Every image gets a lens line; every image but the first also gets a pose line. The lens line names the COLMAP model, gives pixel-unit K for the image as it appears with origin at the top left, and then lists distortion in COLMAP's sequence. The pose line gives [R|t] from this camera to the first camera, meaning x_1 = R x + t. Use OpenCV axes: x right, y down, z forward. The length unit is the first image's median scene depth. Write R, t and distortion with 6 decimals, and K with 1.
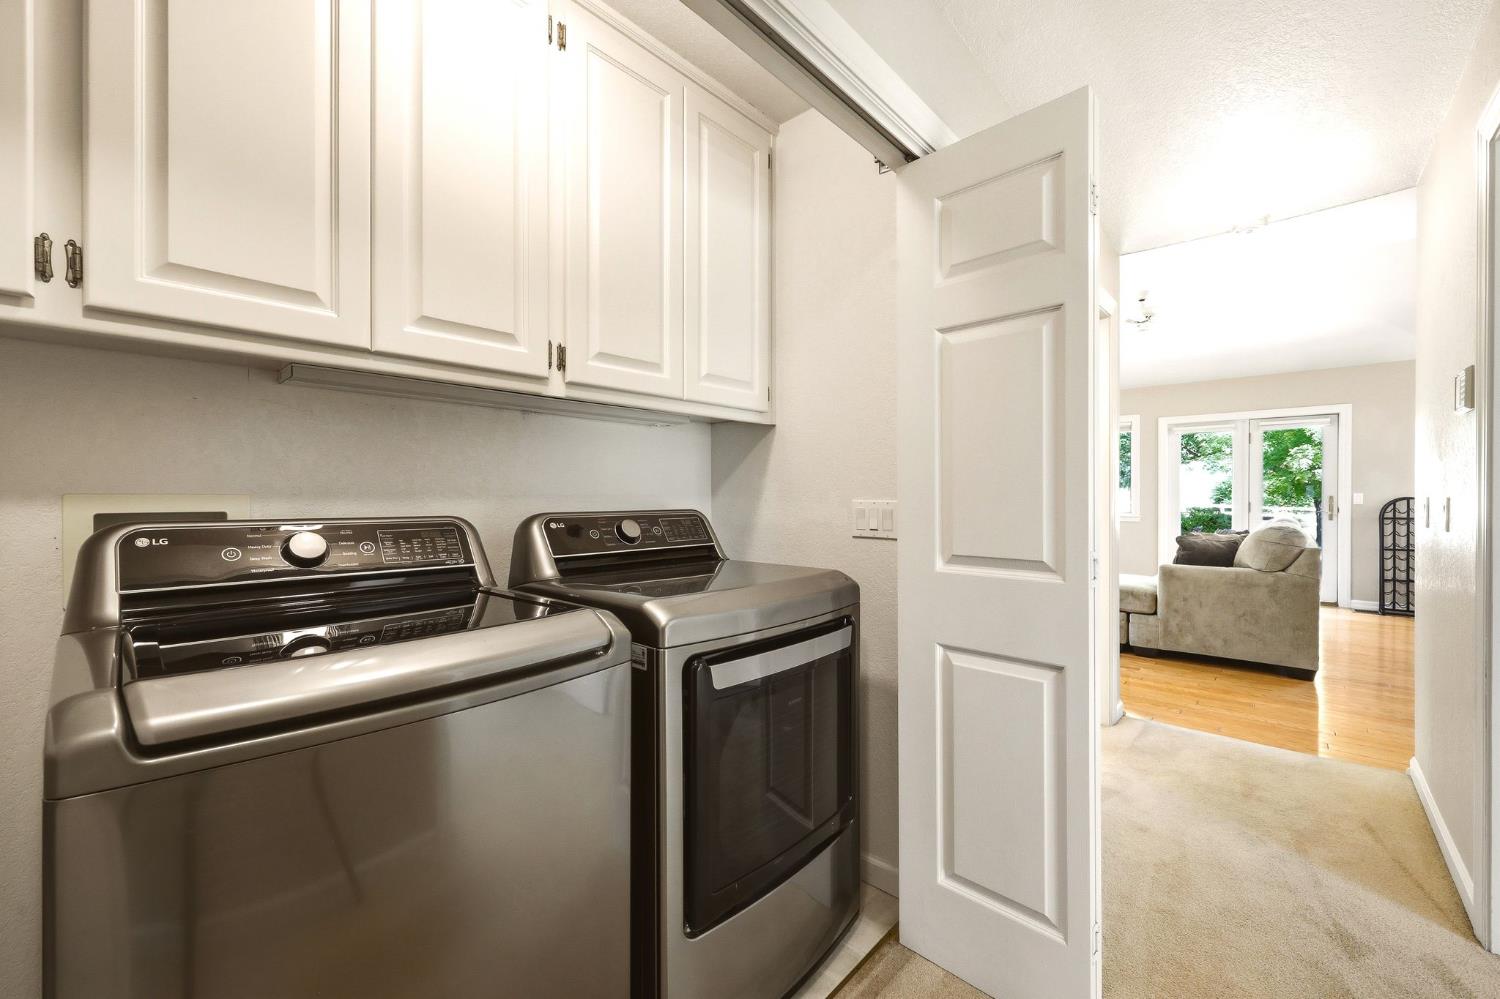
lens RADIAL K [[602.9, 0, 752.3], [0, 602.9, 498.0], [0, 0, 1]] dist [-0.000263, -0.000186]
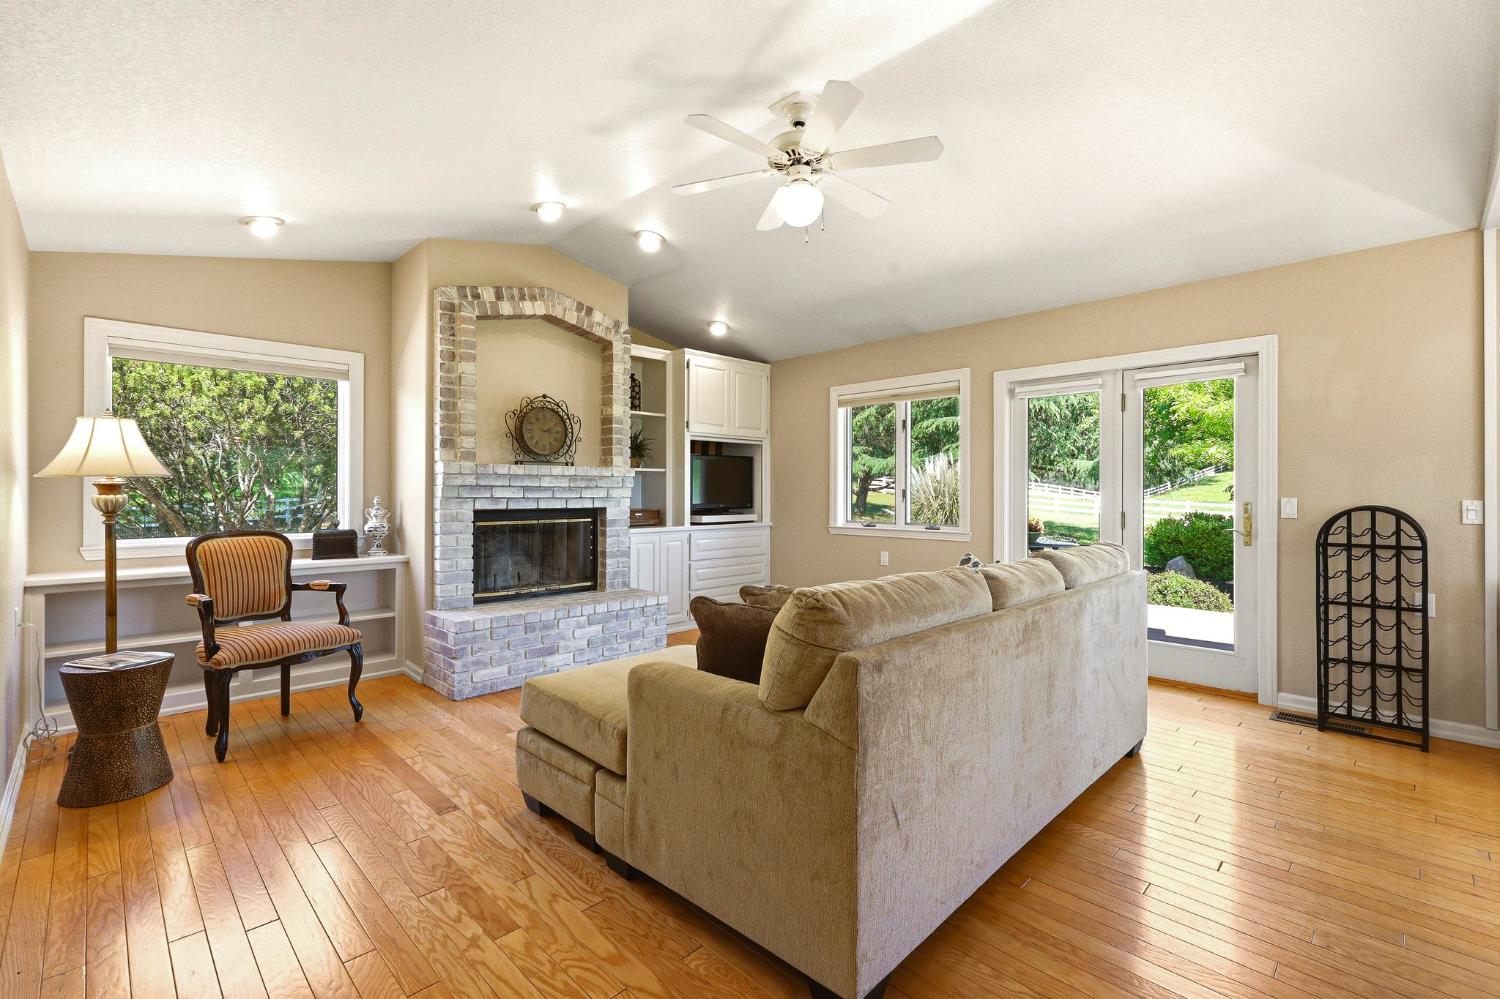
lens RADIAL K [[660.9, 0, 751.2], [0, 660.9, 491.2], [0, 0, 1]] dist [-0.002844, -0.000173]
pose [[0.998196, 0.001509, -0.060014, 0.573305], [-0.002029, 0.999961, -0.008612, -0.007217], [0.059998, 0.008718, 0.998160, 0.386469]]
